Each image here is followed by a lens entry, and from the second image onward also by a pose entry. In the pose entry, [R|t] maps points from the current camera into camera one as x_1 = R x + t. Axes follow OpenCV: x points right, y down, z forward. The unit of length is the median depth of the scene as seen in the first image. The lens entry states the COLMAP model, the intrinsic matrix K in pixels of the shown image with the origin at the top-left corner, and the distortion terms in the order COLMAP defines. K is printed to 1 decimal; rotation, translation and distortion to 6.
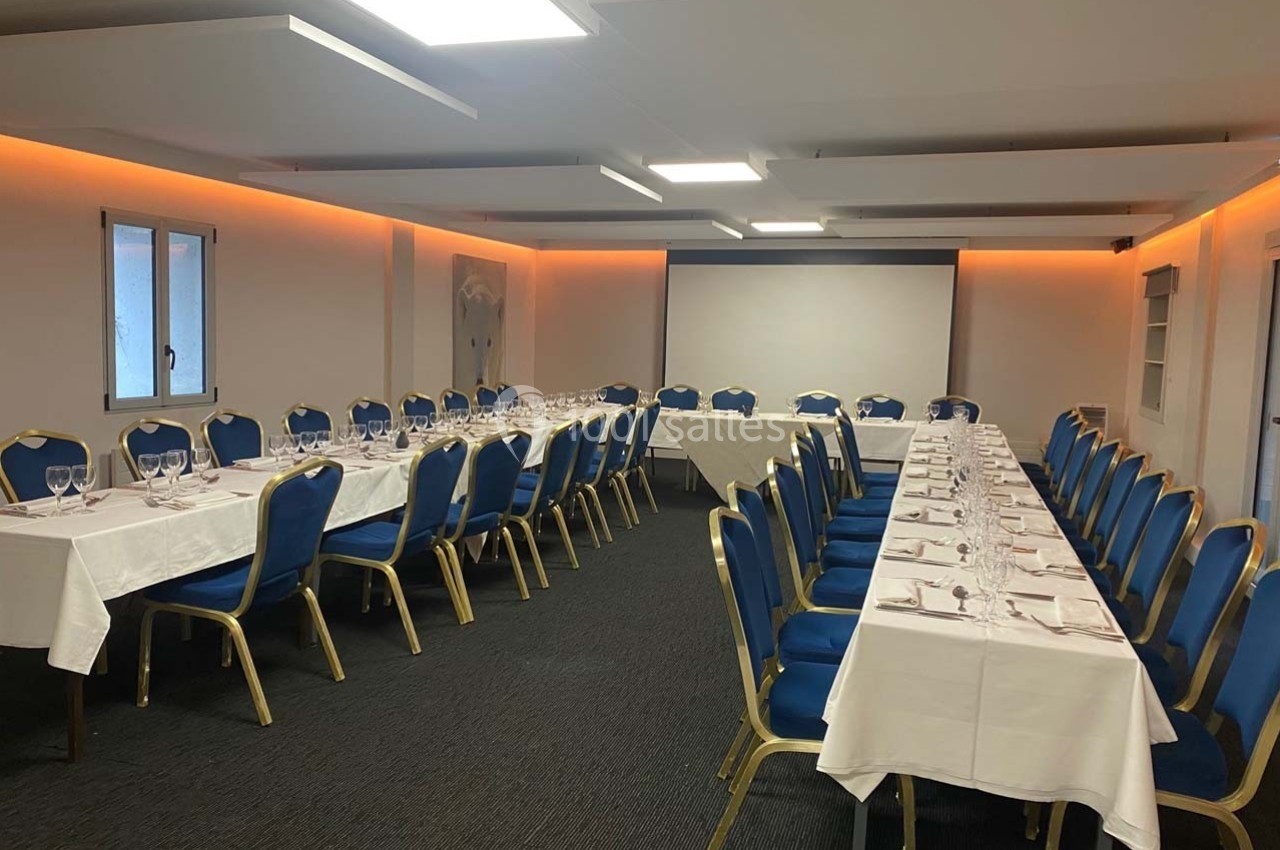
lens RADIAL K [[1022.6, 0, 648.0], [0, 1022.6, 418.5], [0, 0, 1]] dist [0.093766, 0.008751]
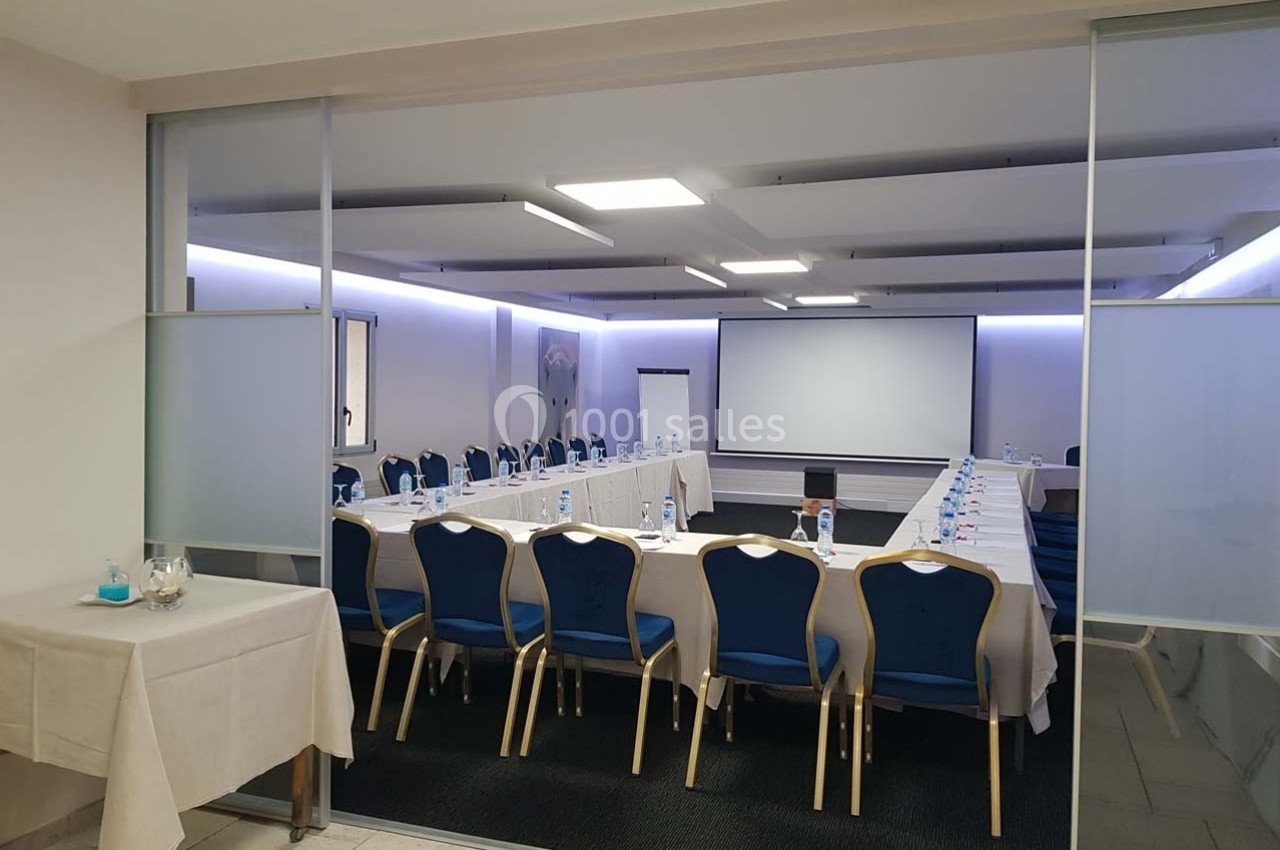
lens RADIAL K [[1022.6, 0, 628.6], [0, 1022.6, 426.7], [0, 0, 1]] dist [0.093766, 0.008751]
pose [[0.998616, -0.011498, -0.051314, -0.042266], [0.008945, 0.998724, -0.049706, 0.019342], [0.051820, 0.049178, 0.997445, -0.239118]]
